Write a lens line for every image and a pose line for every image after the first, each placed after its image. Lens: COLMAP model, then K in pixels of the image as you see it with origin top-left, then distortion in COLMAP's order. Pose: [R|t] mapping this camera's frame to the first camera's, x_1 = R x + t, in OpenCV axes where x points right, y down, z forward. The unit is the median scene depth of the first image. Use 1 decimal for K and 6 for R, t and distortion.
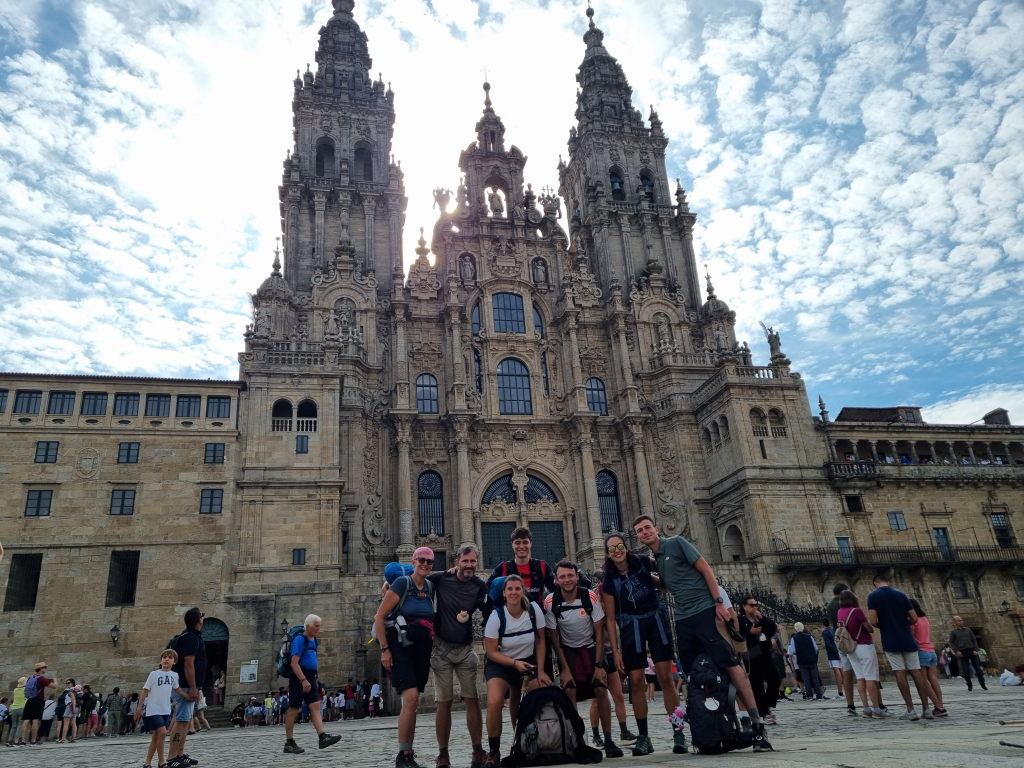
lens RADIAL K [[756.5, 0, 512.3], [0, 756.5, 401.7], [0, 0, 1]] dist [0.074738, -0.052724]
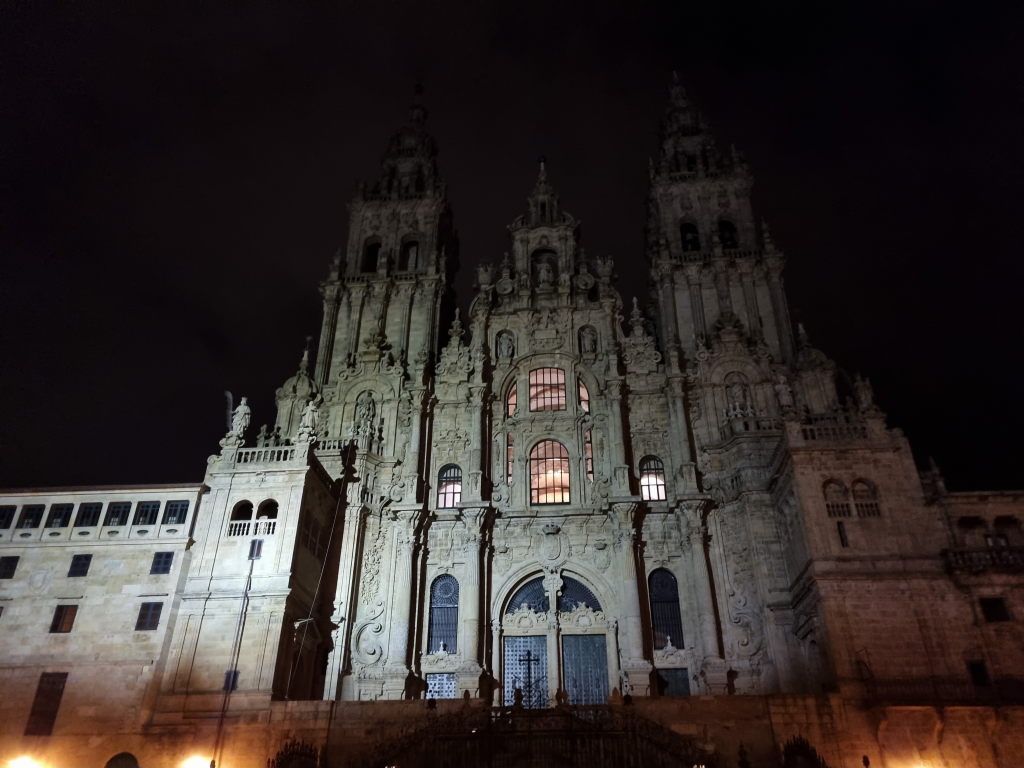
lens RADIAL K [[756.5, 0, 512.3], [0, 756.5, 401.7], [0, 0, 1]] dist [0.074738, -0.052724]
pose [[0.949326, -0.094681, -0.299693, 0.245693], [0.053460, 0.988294, -0.142887, 0.023475], [0.309714, 0.119624, 0.943275, 0.176107]]
